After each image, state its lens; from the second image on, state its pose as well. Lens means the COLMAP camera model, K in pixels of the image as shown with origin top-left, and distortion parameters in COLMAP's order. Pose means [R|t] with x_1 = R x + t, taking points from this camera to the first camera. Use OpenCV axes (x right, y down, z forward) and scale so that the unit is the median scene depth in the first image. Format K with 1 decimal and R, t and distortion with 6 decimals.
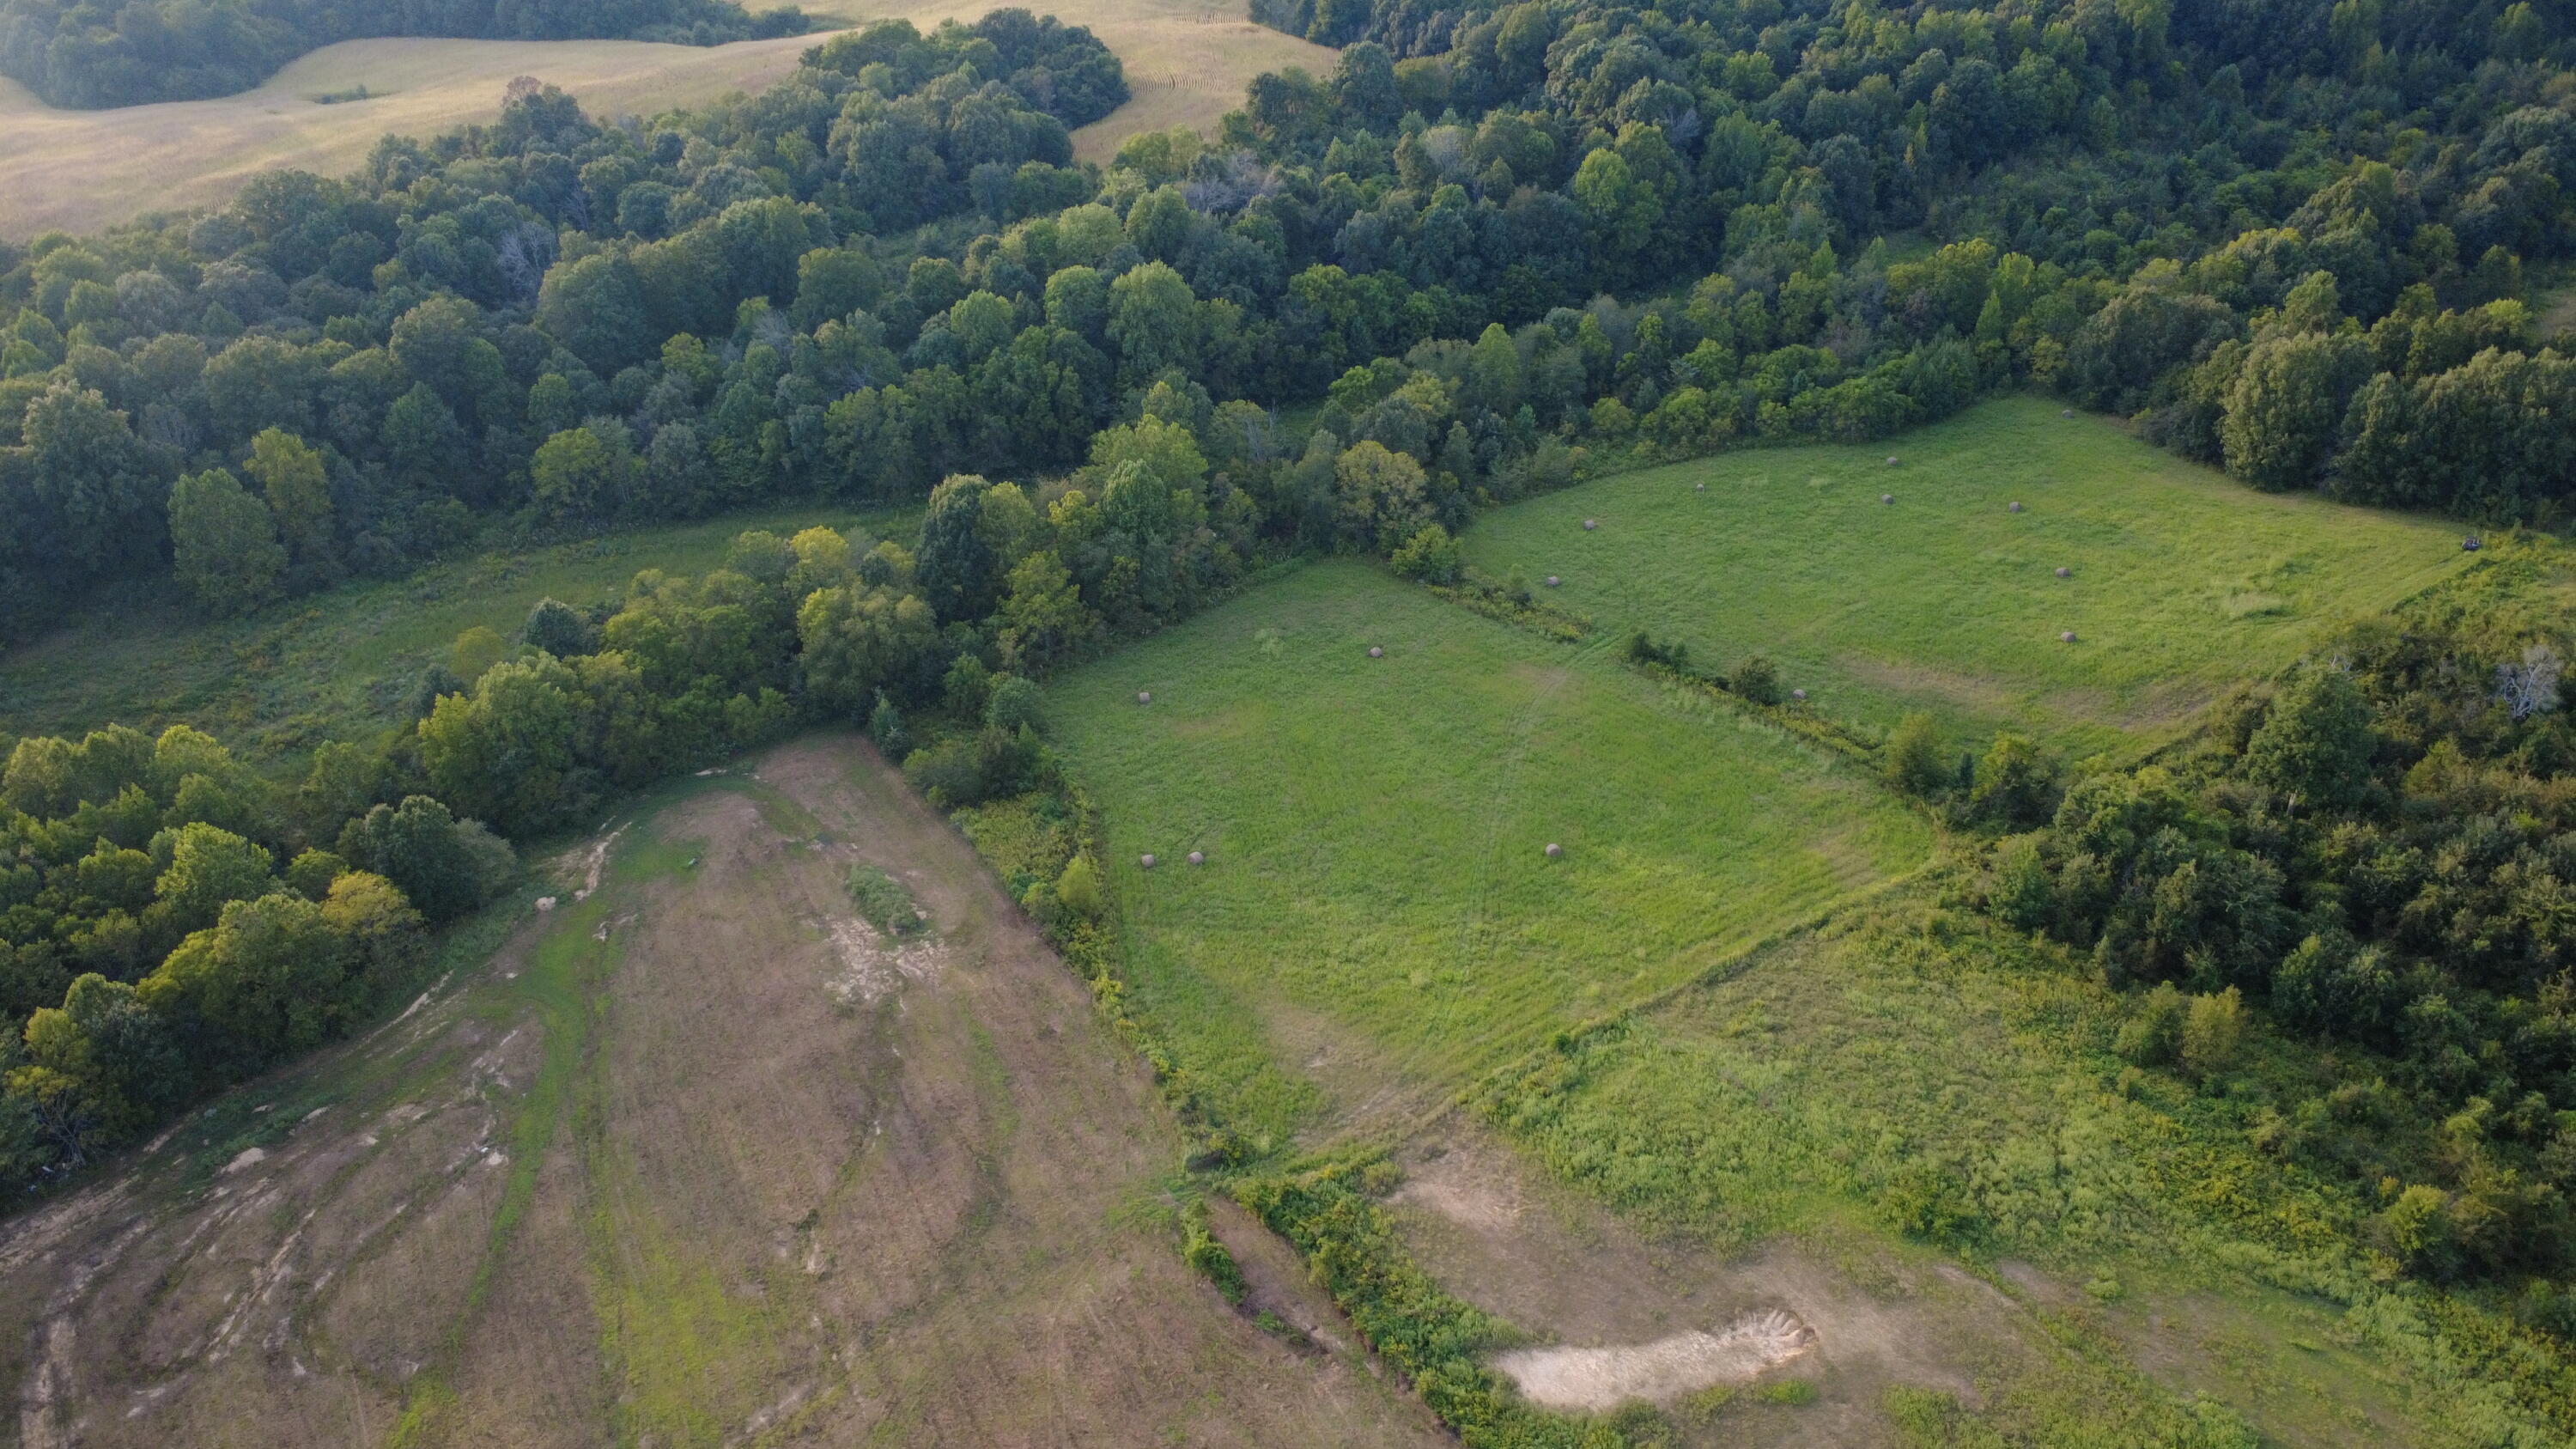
lens RADIAL K [[1879.8, 0, 1286.8], [0, 1879.8, 728.8], [0, 0, 1]] dist [-0.002029, 0.001741]
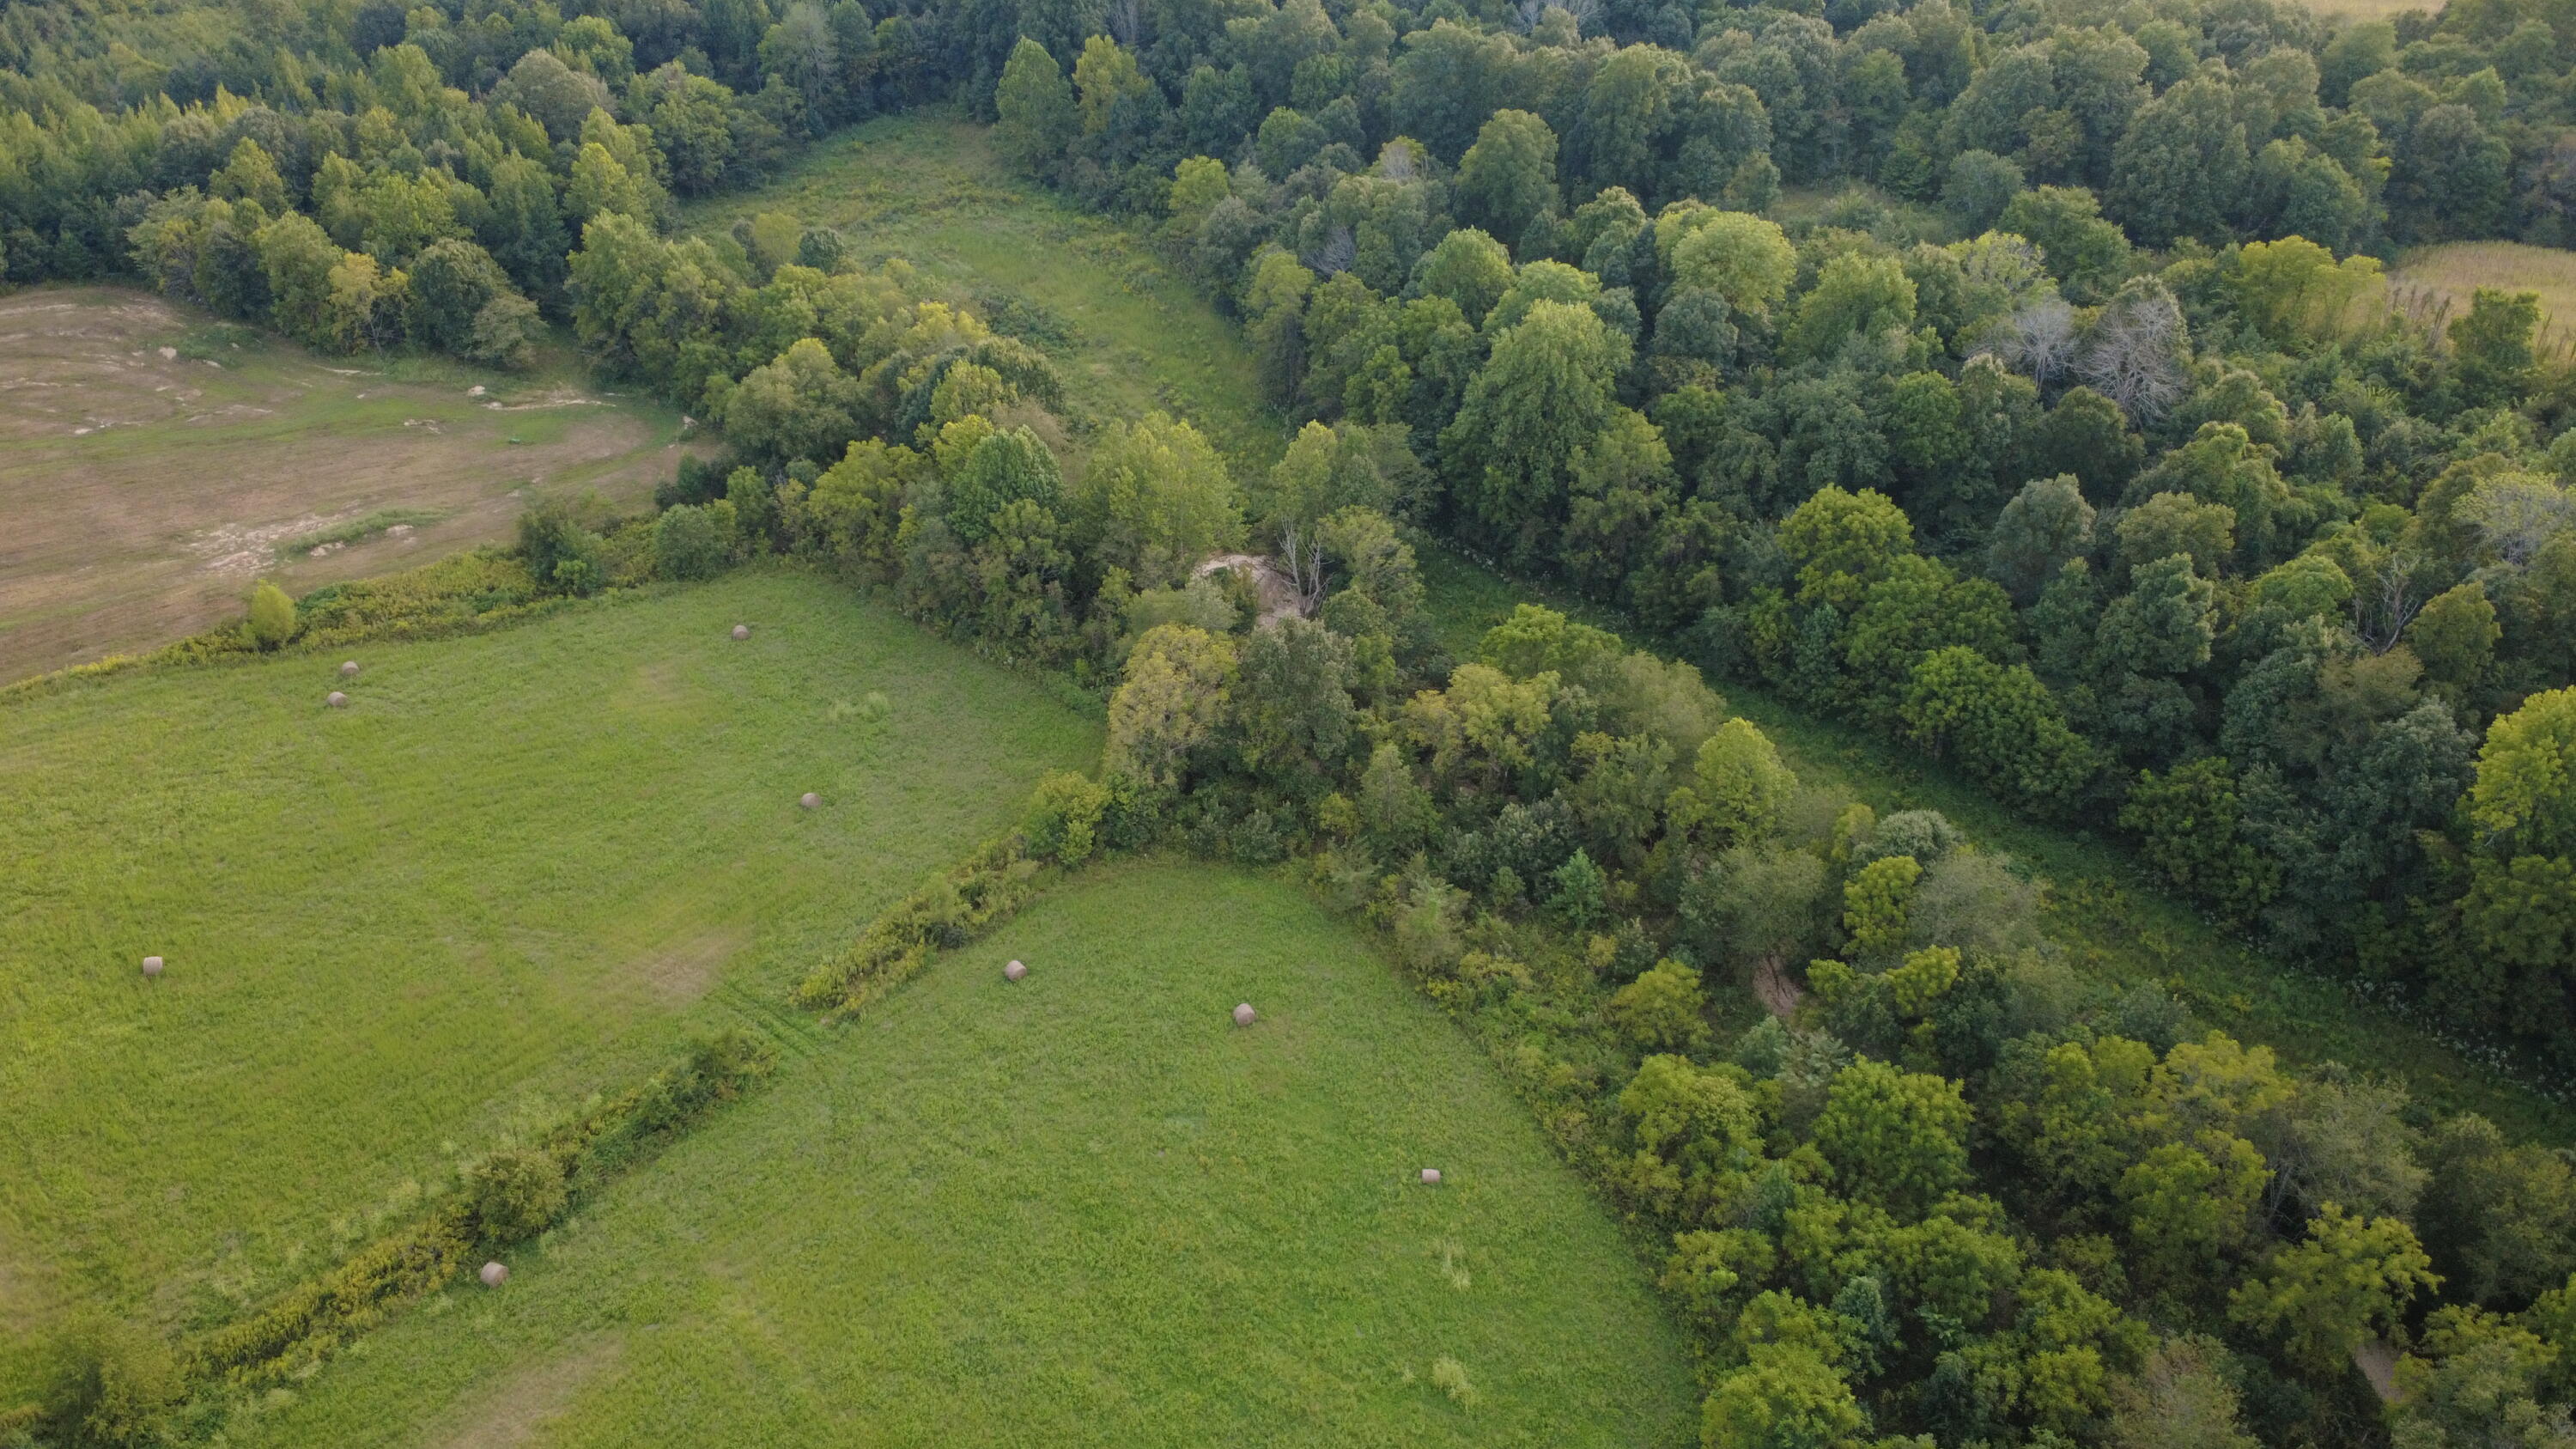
lens RADIAL K [[1879.8, 0, 1286.8], [0, 1879.8, 728.8], [0, 0, 1]] dist [-0.002029, 0.001741]
pose [[0.145768, 0.608479, -0.780067, 0.724134], [-0.529845, 0.713890, 0.457849, -0.569301], [0.835474, 0.346575, 0.426462, 1.041502]]
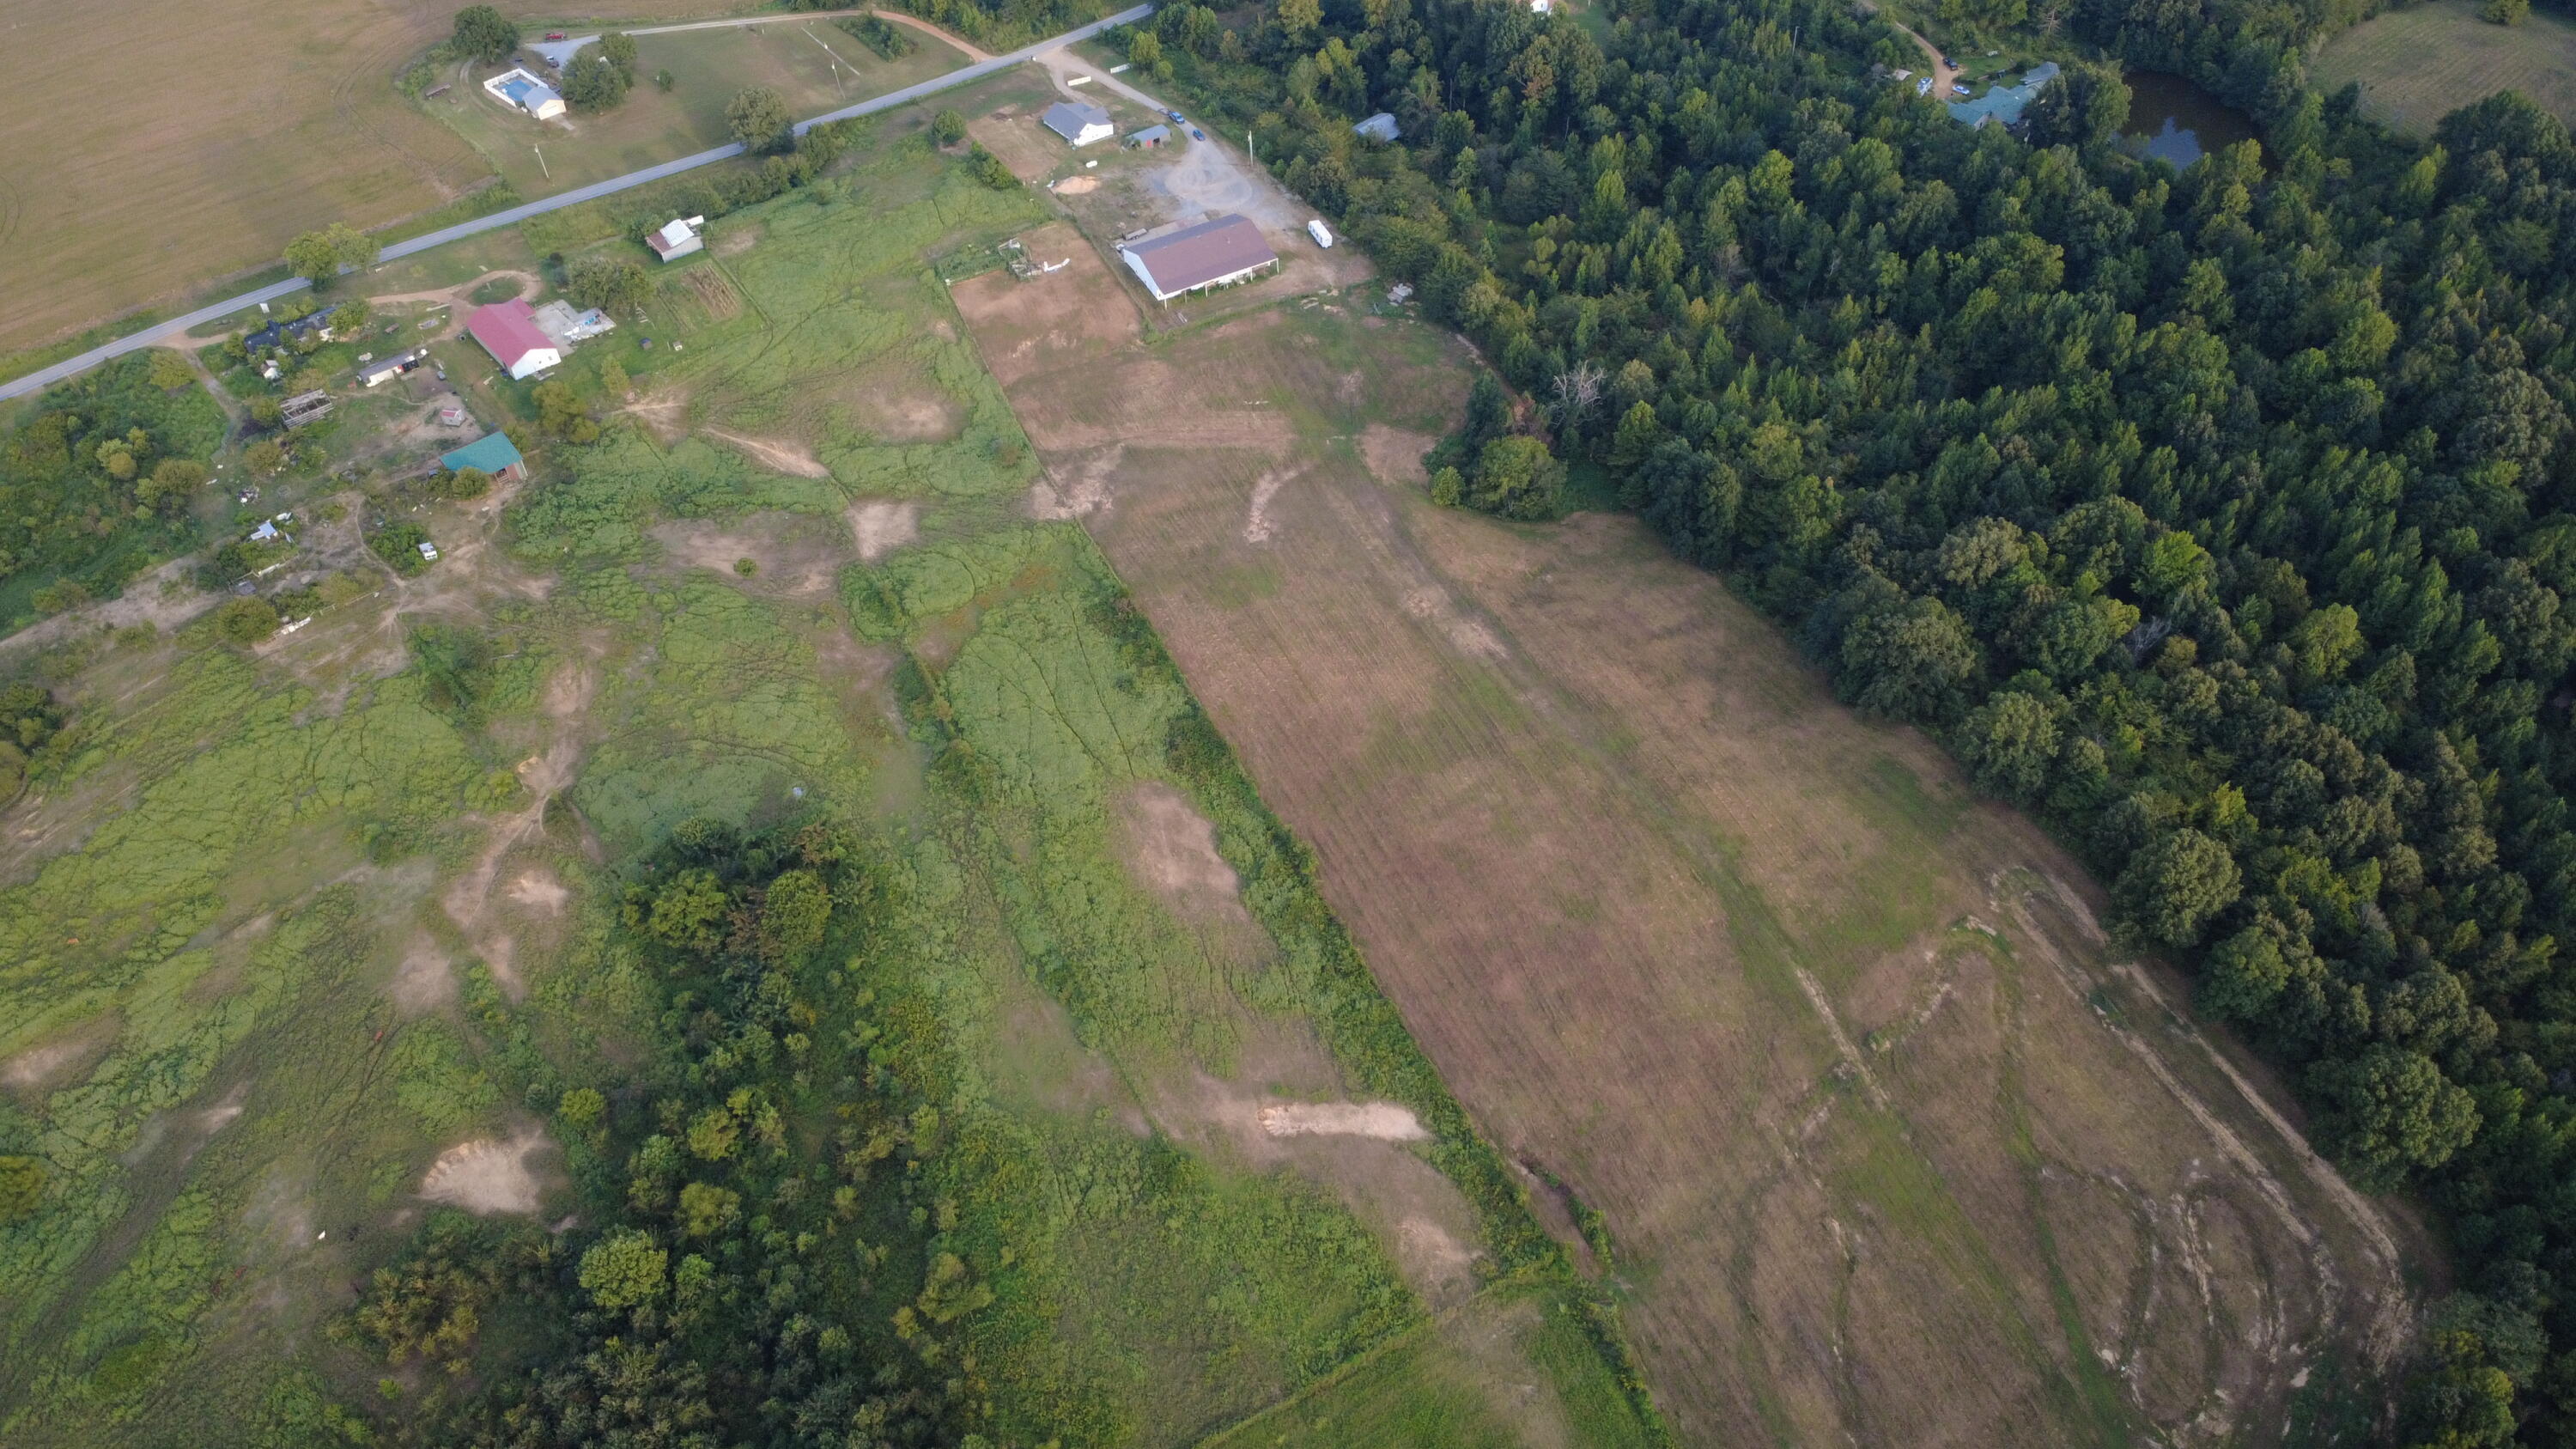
lens RADIAL K [[1879.8, 0, 1286.8], [0, 1879.8, 728.8], [0, 0, 1]] dist [-0.002029, 0.001741]
pose [[-0.995080, 0.013052, 0.098208, 0.044680], [0.098901, 0.189038, 0.976977, -1.127045], [-0.005813, 0.981883, -0.189399, 0.692322]]
